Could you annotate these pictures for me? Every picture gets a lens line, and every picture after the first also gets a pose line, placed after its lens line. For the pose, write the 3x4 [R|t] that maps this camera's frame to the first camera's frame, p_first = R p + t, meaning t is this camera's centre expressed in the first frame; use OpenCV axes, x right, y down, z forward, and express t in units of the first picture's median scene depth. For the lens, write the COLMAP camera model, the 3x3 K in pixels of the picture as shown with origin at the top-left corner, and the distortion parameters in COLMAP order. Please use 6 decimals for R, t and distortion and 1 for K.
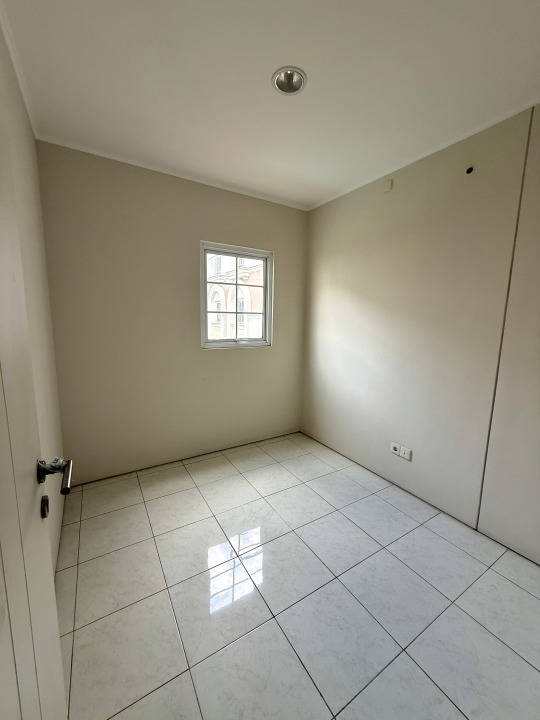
lens RADIAL K [[284.6, 0, 265.3], [0, 284.6, 360.9], [0, 0, 1]] dist [0.000431, 0.000278]
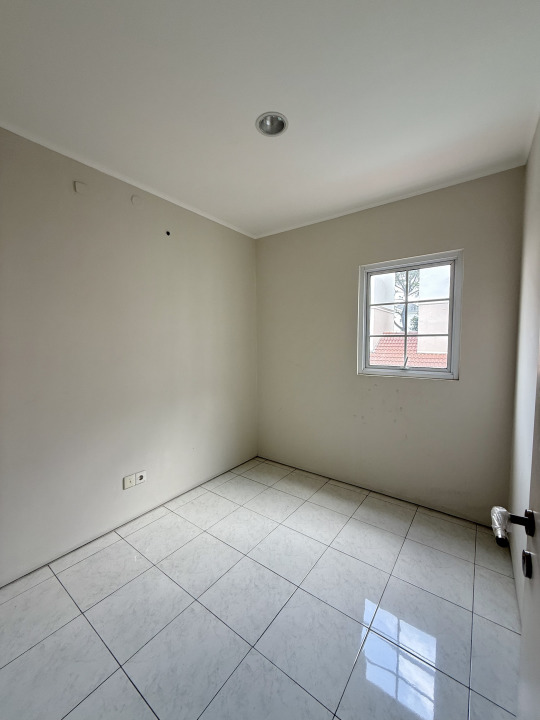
lens RADIAL K [[284.6, 0, 265.3], [0, 284.6, 360.9], [0, 0, 1]] dist [0.000431, 0.000278]
pose [[0.365558, 0.044019, -0.929747, 0.553434], [-0.131421, 0.991315, -0.004739, -0.040163], [0.921464, 0.123921, 0.368168, 0.340665]]
